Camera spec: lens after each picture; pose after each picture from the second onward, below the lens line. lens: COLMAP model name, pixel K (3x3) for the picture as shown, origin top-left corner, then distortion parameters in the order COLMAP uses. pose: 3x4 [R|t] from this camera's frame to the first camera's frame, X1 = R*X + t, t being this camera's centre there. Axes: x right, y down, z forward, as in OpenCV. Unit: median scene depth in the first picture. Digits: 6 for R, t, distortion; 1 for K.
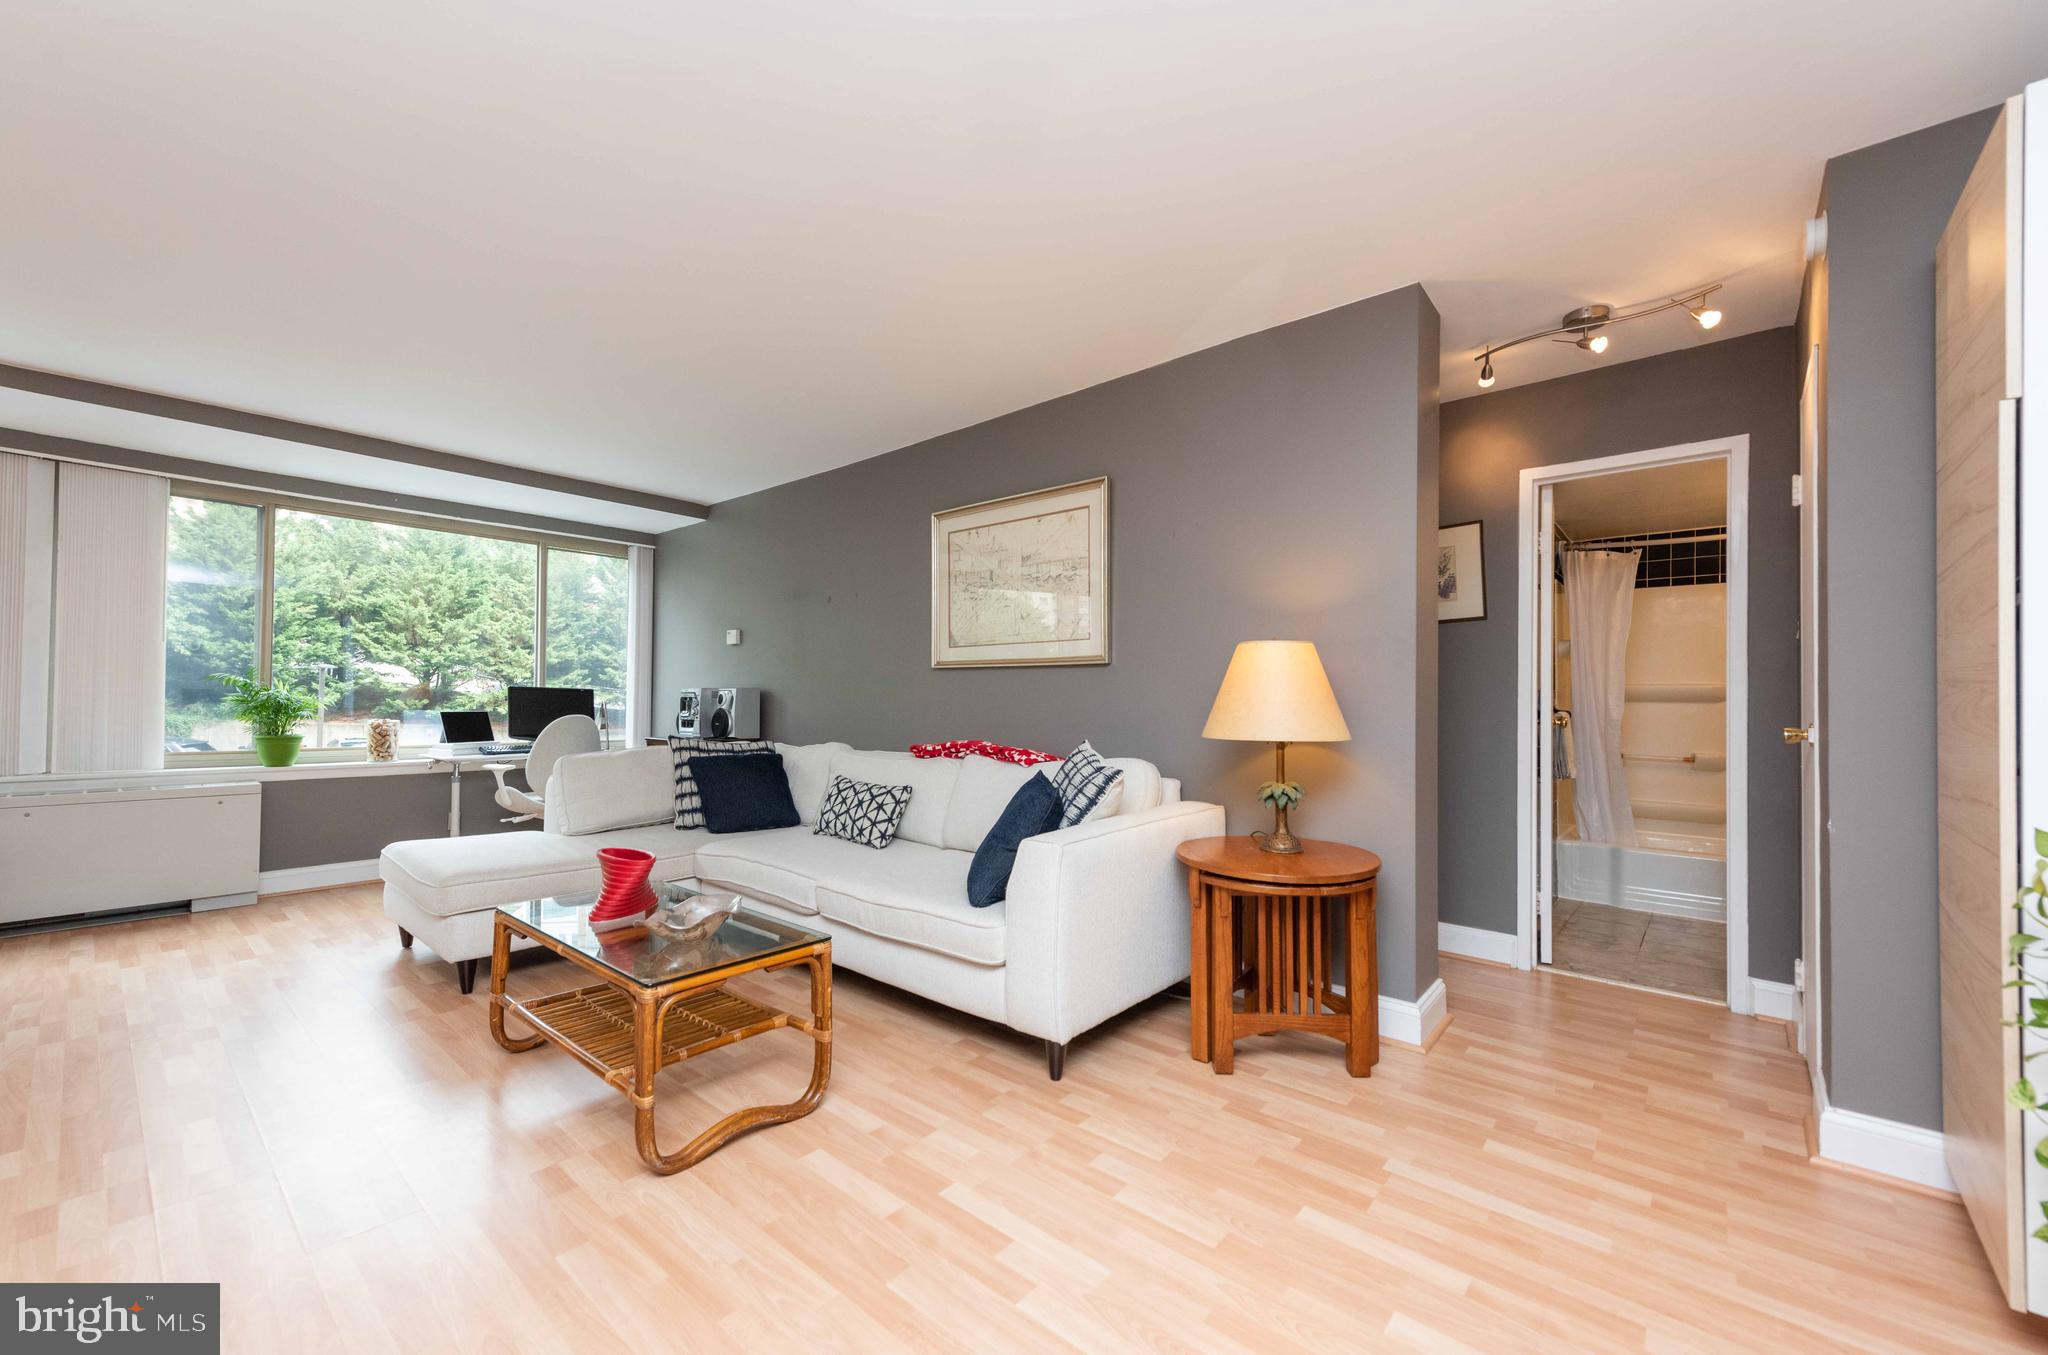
lens RADIAL K [[803.7, 0, 1032.2], [0, 803.7, 688.5], [0, 0, 1]] dist [0.005486, 0.000226]
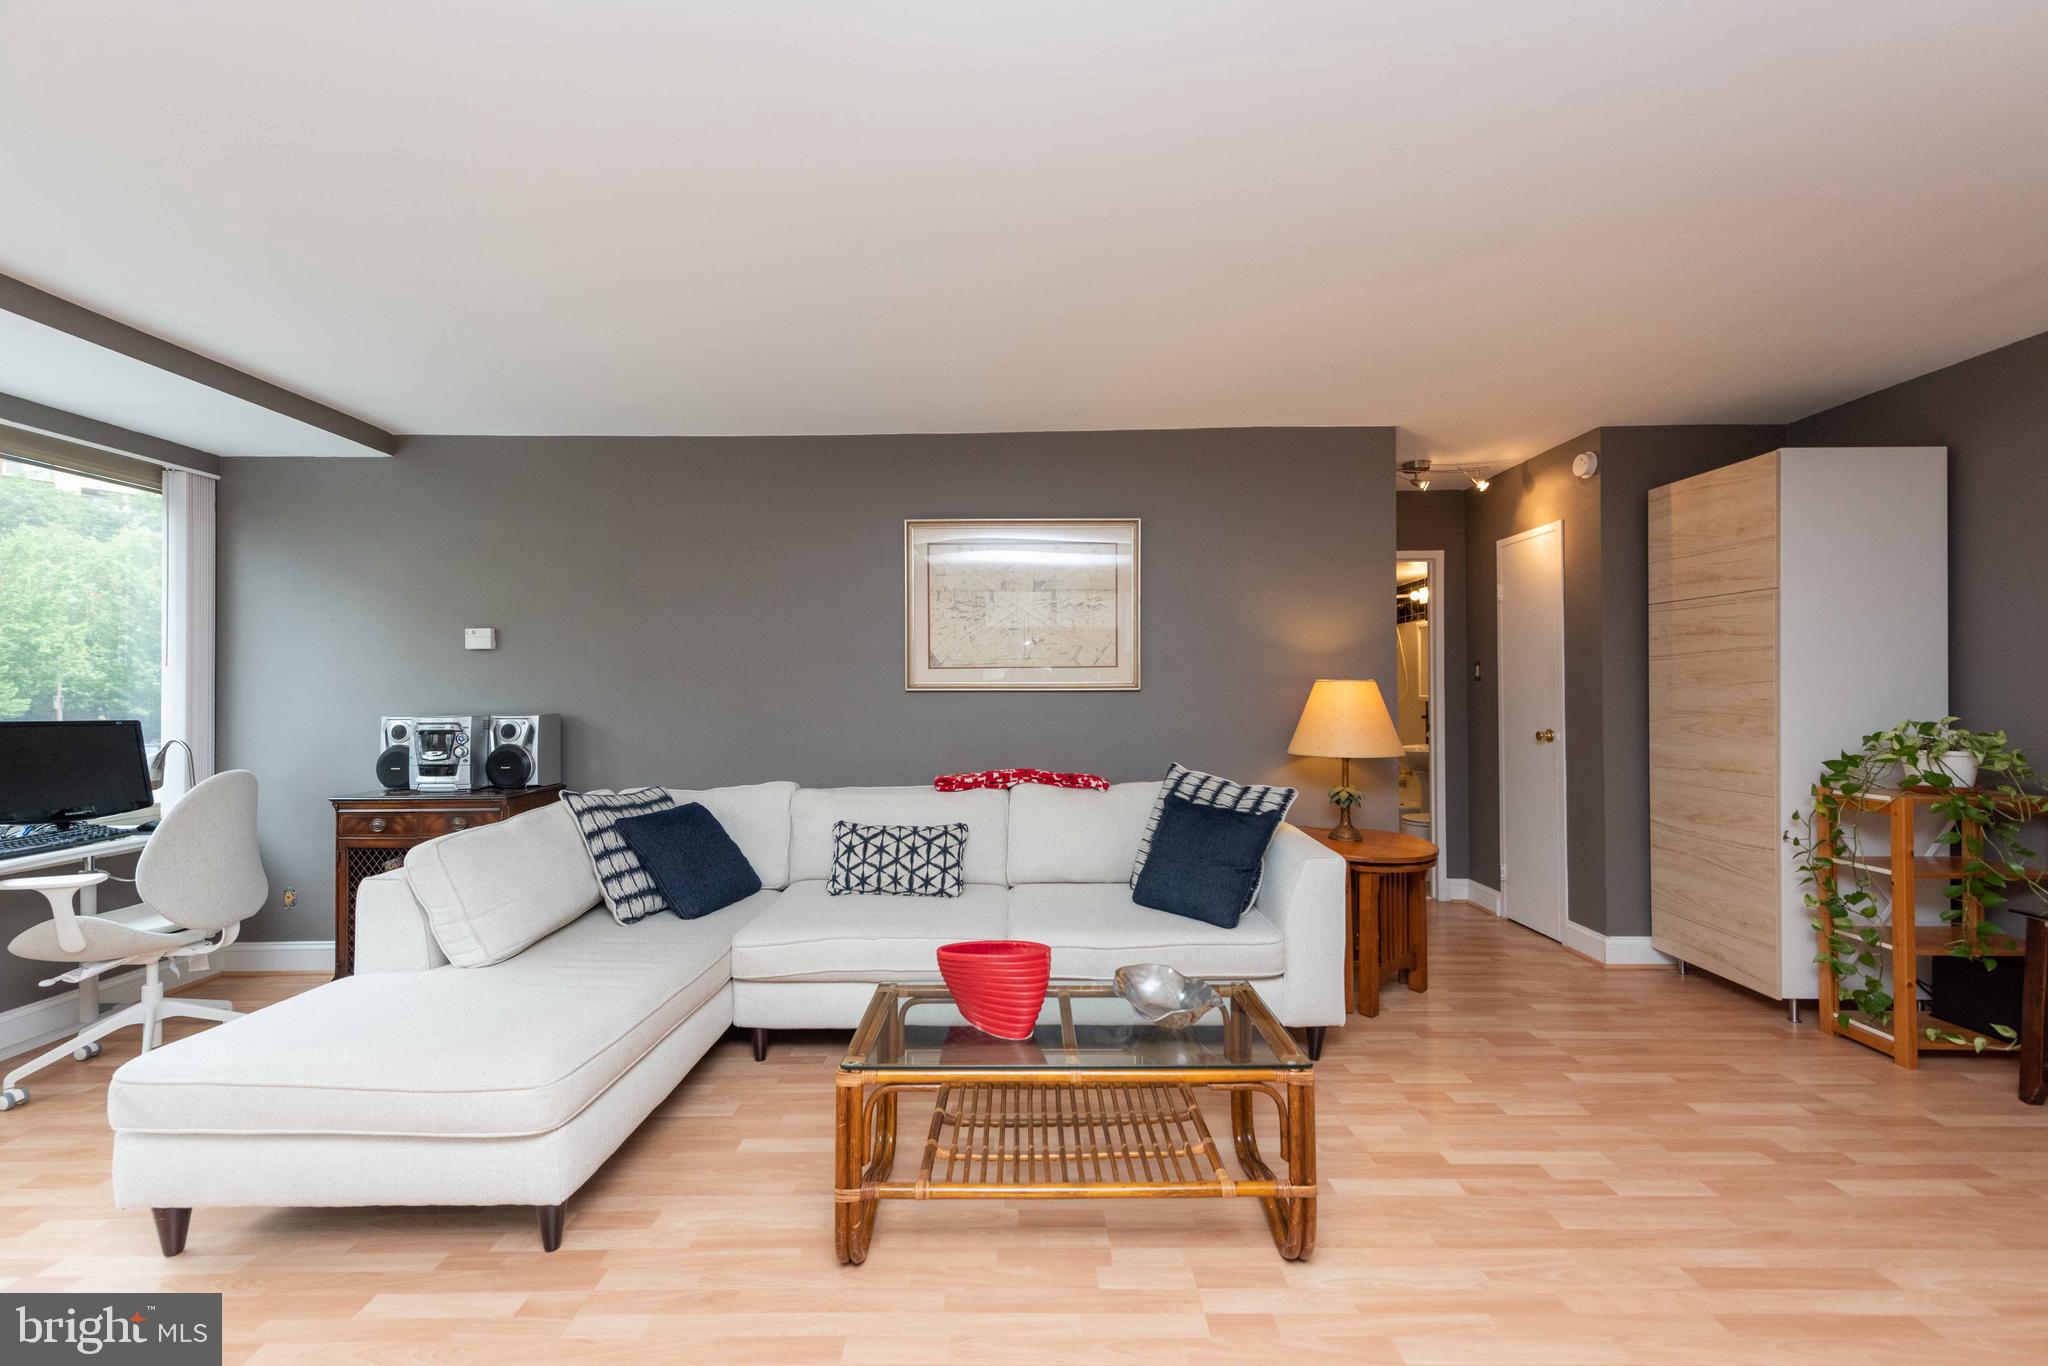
lens RADIAL K [[819.4, 0, 961.7], [0, 819.4, 682.7], [0, 0, 1]] dist [0.014938, -0.005238]
pose [[0.758467, -0.006465, 0.651680, -0.719713], [-0.000013, 0.999951, 0.009934, -0.046146], [-0.651712, -0.007543, 0.758429, 0.273803]]
